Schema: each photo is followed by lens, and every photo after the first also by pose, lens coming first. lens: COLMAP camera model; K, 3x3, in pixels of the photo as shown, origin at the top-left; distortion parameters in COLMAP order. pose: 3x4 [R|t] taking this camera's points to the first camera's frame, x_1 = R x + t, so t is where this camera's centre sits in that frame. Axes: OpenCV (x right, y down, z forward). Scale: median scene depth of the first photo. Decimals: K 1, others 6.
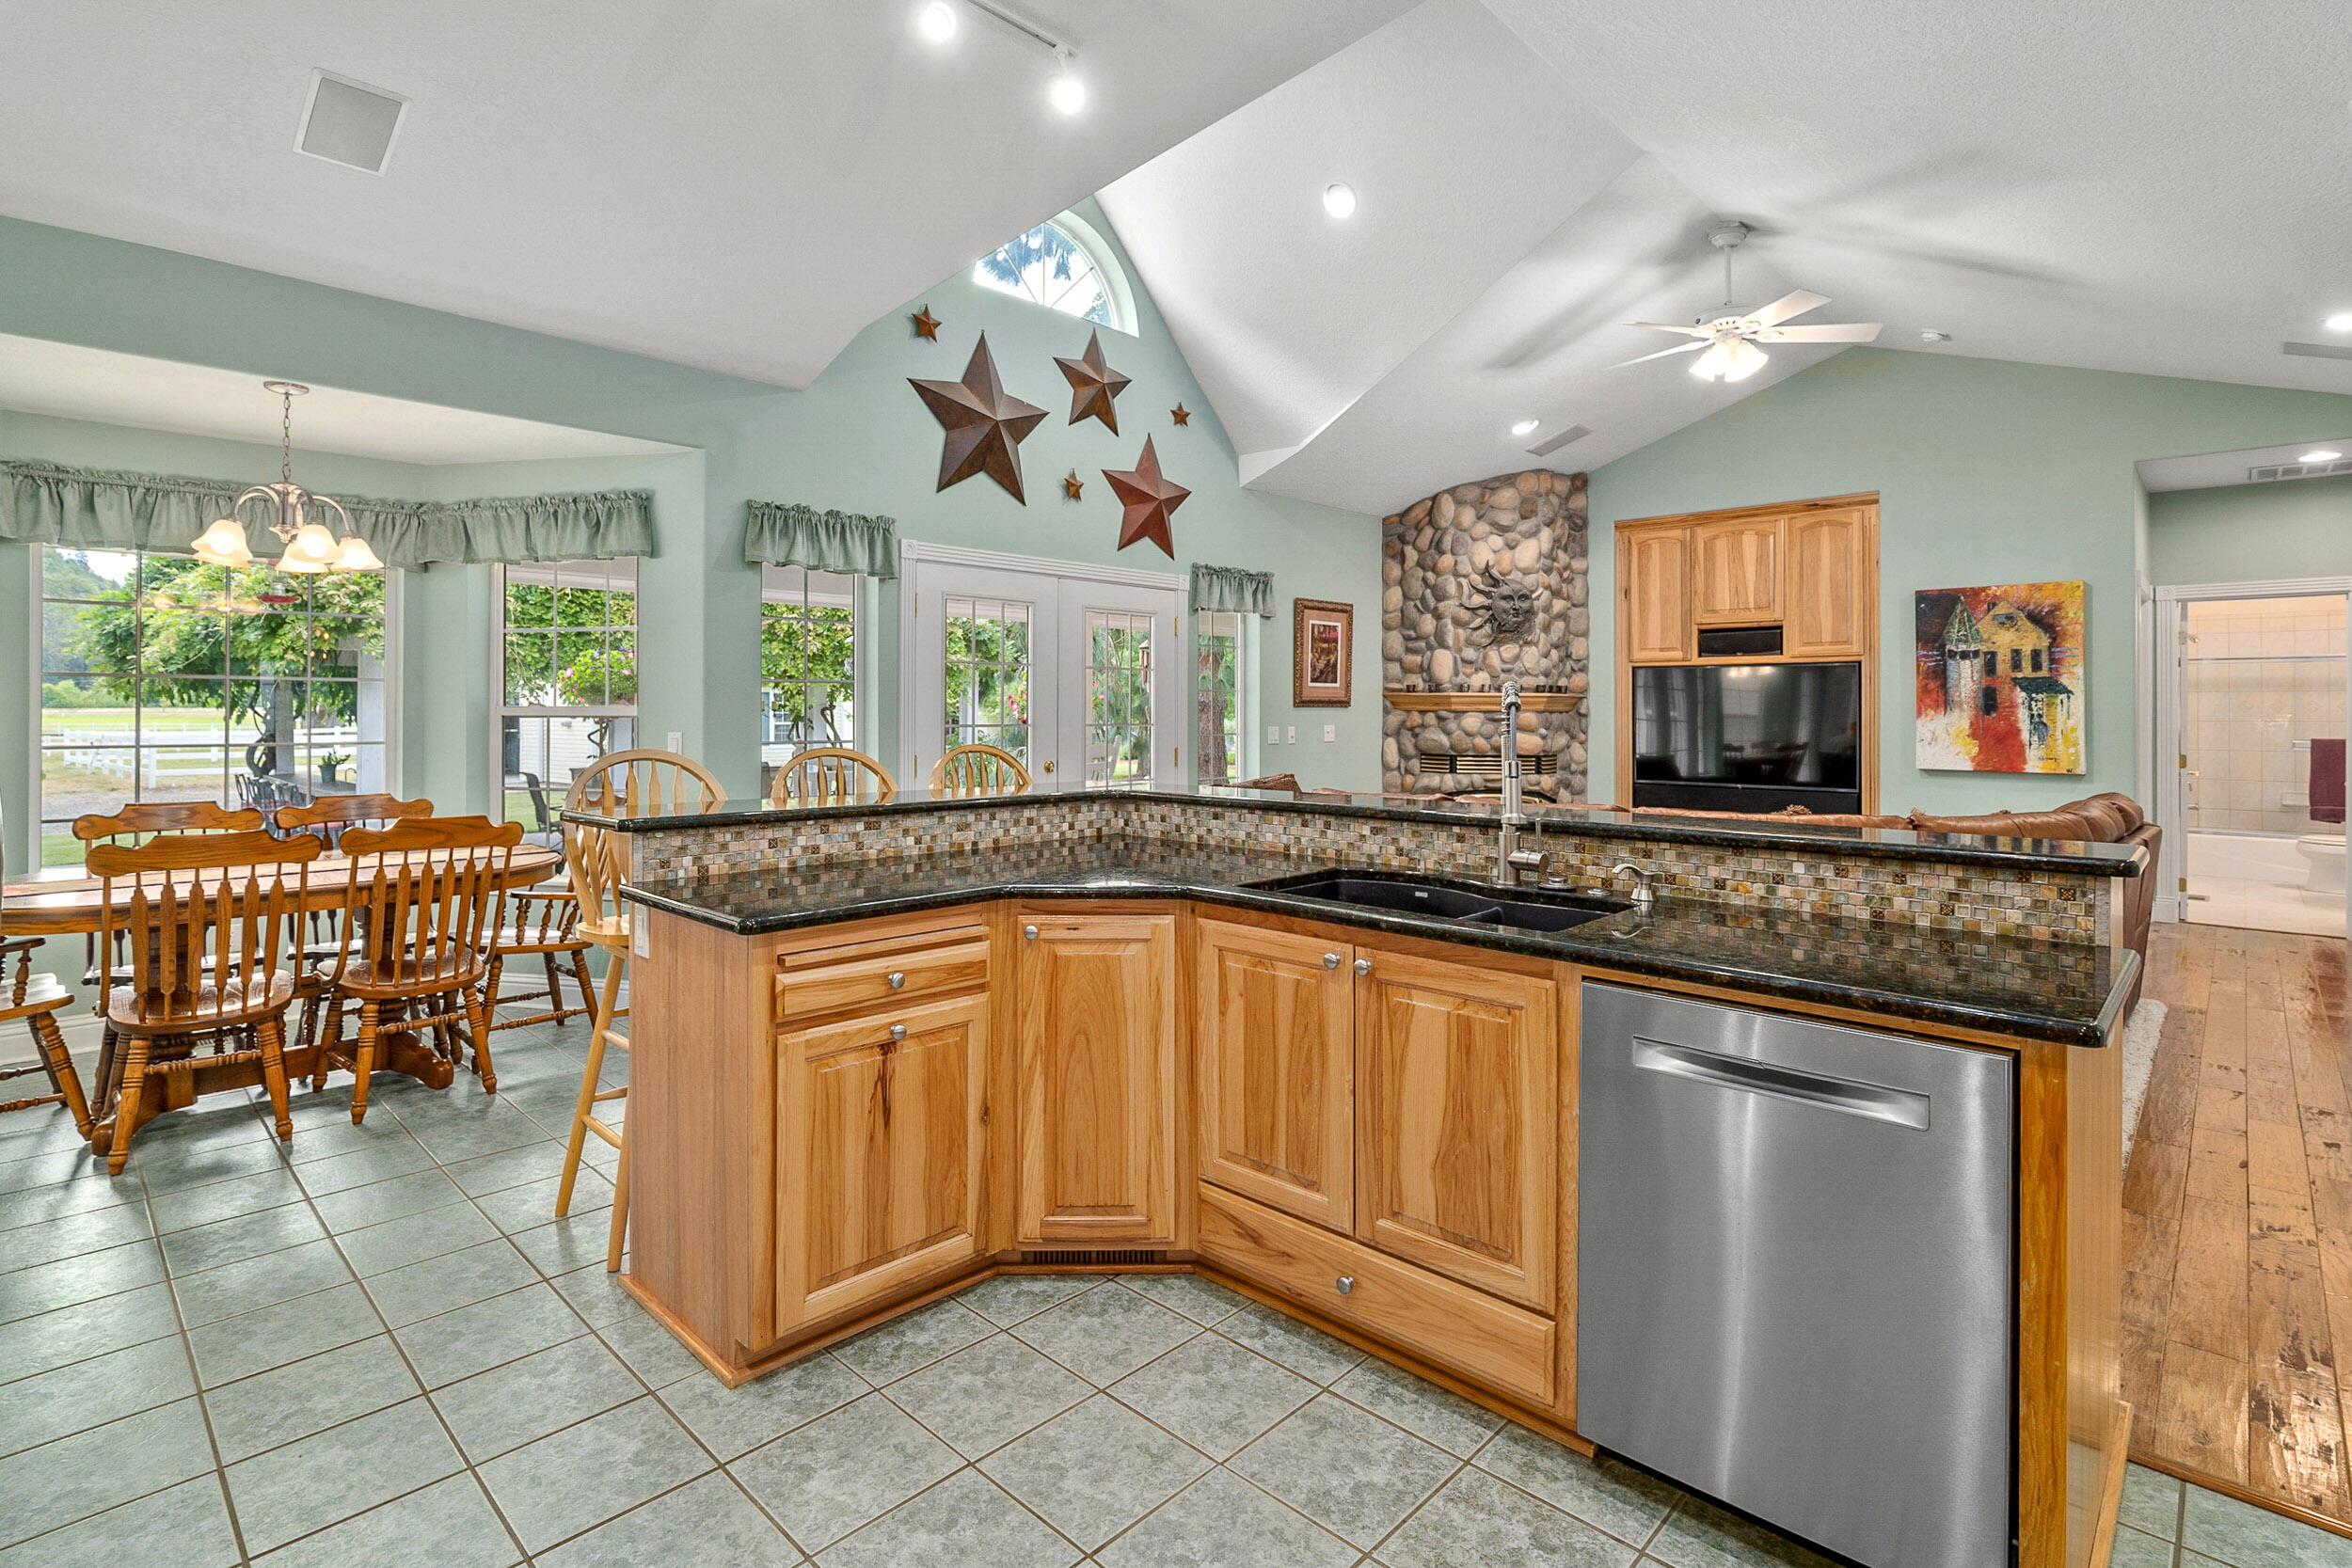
lens RADIAL K [[1119.9, 0, 1152.0], [0, 1119.9, 718.2], [0, 0, 1]] dist [-0.005411, -0.000446]
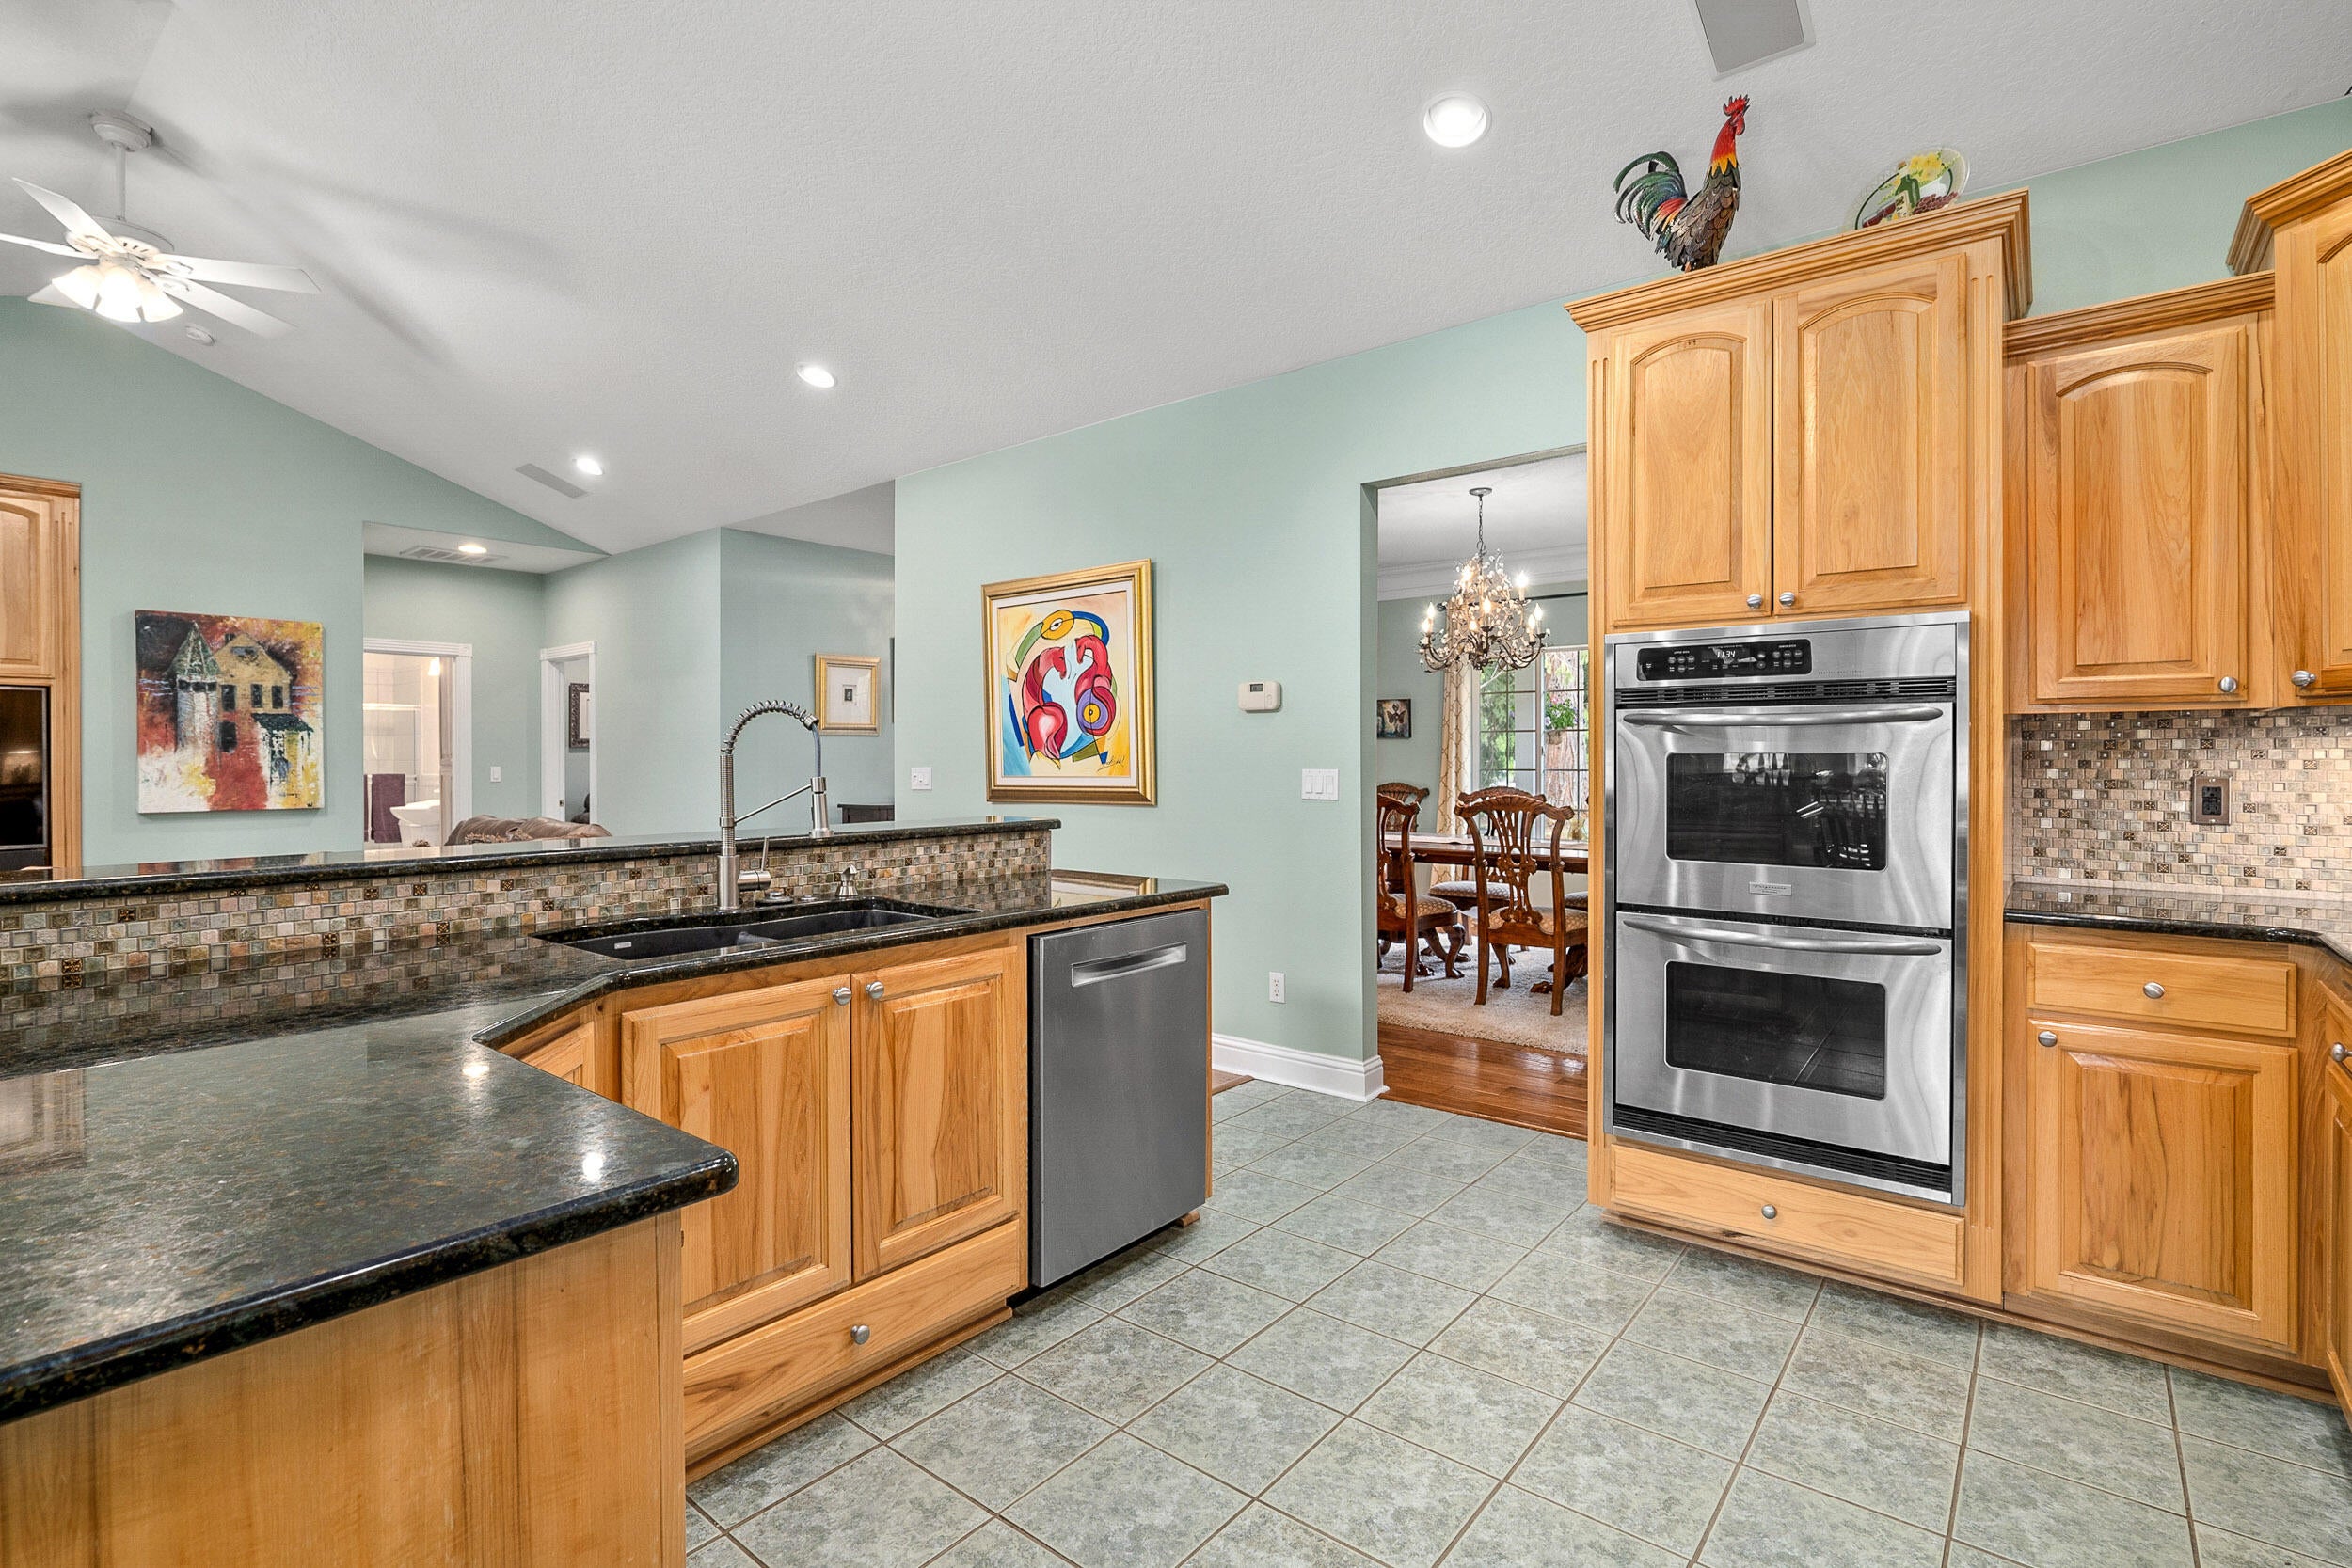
lens RADIAL K [[1119.9, 0, 1175.5], [0, 1119.9, 763.9], [0, 0, 1]] dist [-0.005411, -0.000446]
pose [[-0.084435, -0.007249, 0.996403, -0.552024], [0.009405, 0.999923, 0.008071, 0.015655], [-0.996385, 0.010053, -0.084360, 0.571685]]
